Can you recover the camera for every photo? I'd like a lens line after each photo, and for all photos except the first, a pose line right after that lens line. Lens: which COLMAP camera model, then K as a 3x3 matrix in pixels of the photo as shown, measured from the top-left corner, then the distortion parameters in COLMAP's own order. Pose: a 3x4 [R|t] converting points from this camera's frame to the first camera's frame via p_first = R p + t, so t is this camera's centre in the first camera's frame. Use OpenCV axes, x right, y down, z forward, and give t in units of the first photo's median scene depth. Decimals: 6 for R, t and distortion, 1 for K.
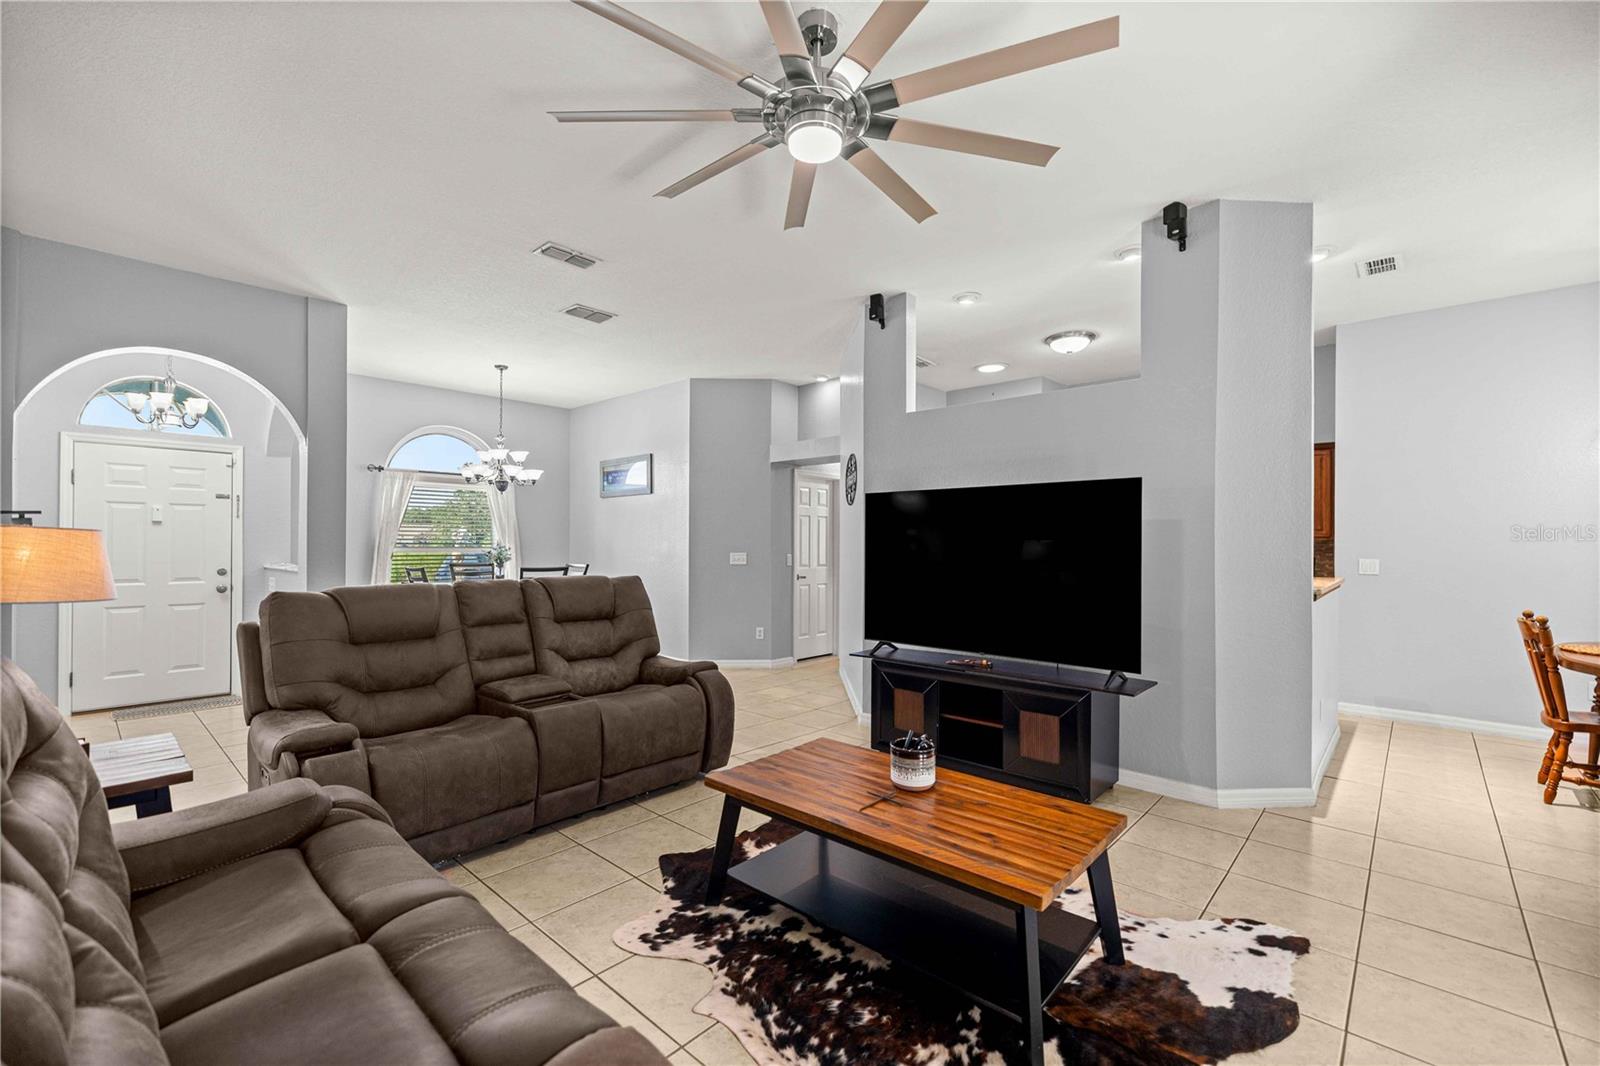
lens RADIAL K [[668.6, 0, 797.2], [0, 668.6, 541.3], [0, 0, 1]] dist [0.001012, 0.000190]
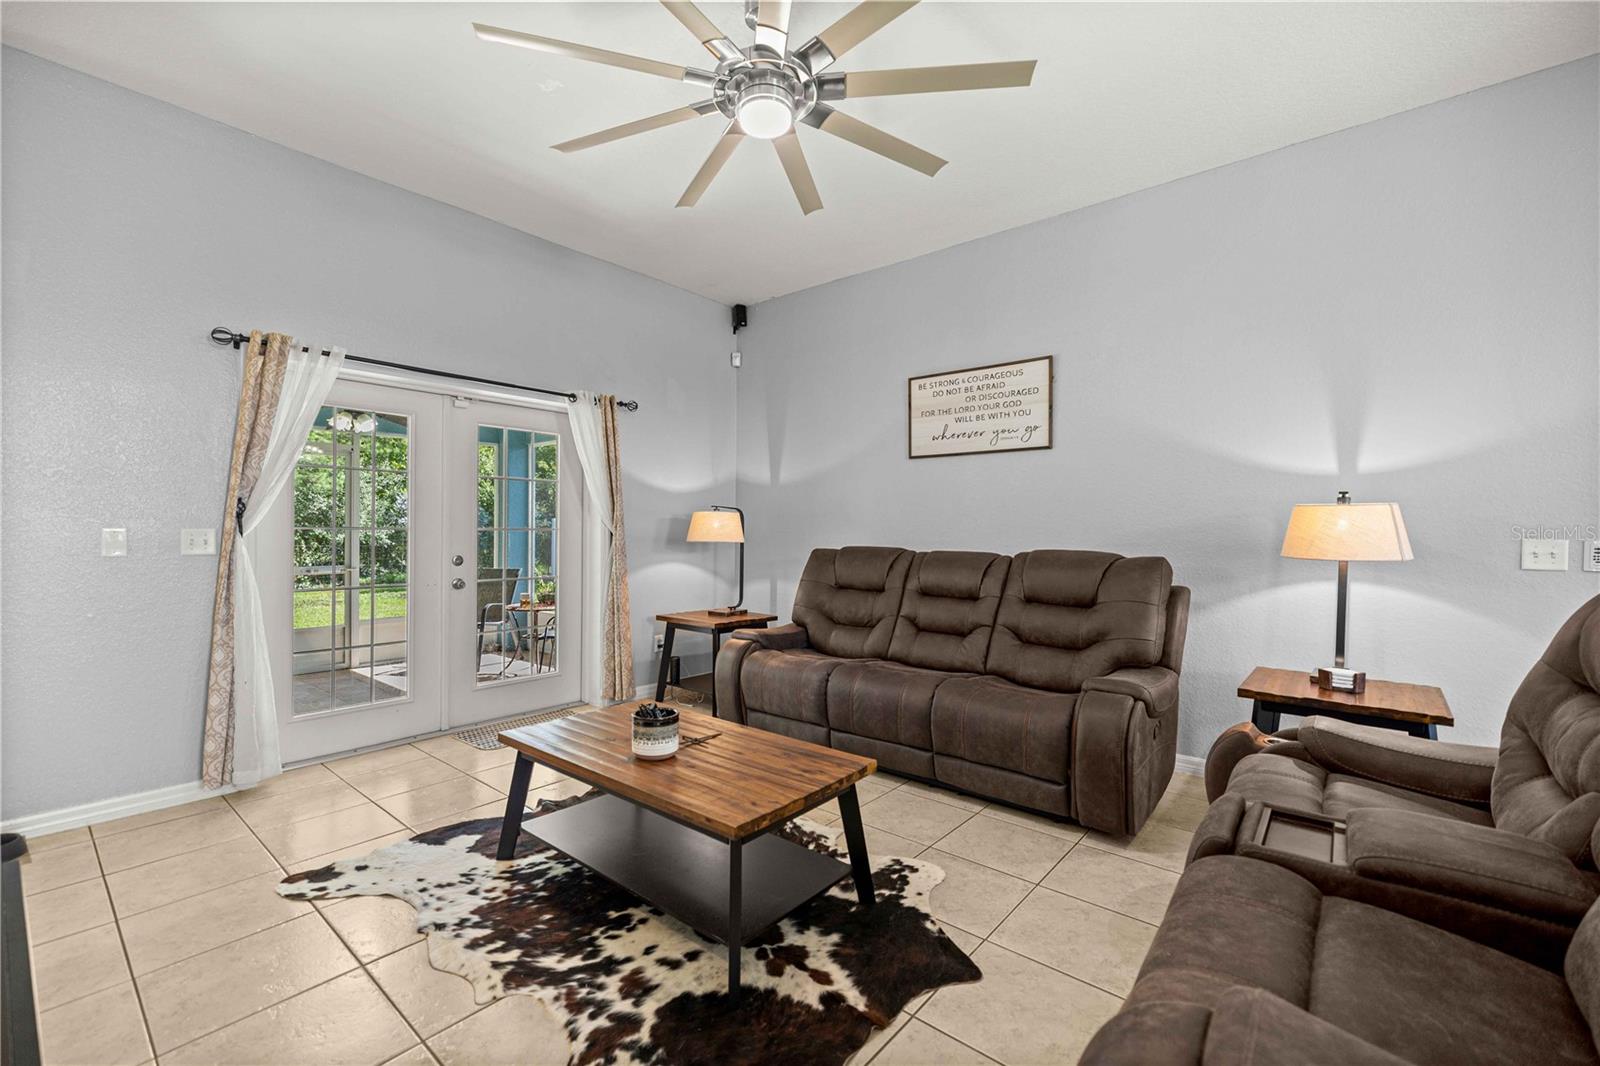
lens RADIAL K [[668.6, 0, 797.2], [0, 668.6, 541.3], [0, 0, 1]] dist [0.001012, 0.000190]
pose [[-0.998860, -0.012495, -0.046066, 0.016275], [-0.013253, 0.999781, 0.016179, 0.036754], [0.045854, 0.016771, -0.998807, 1.894013]]
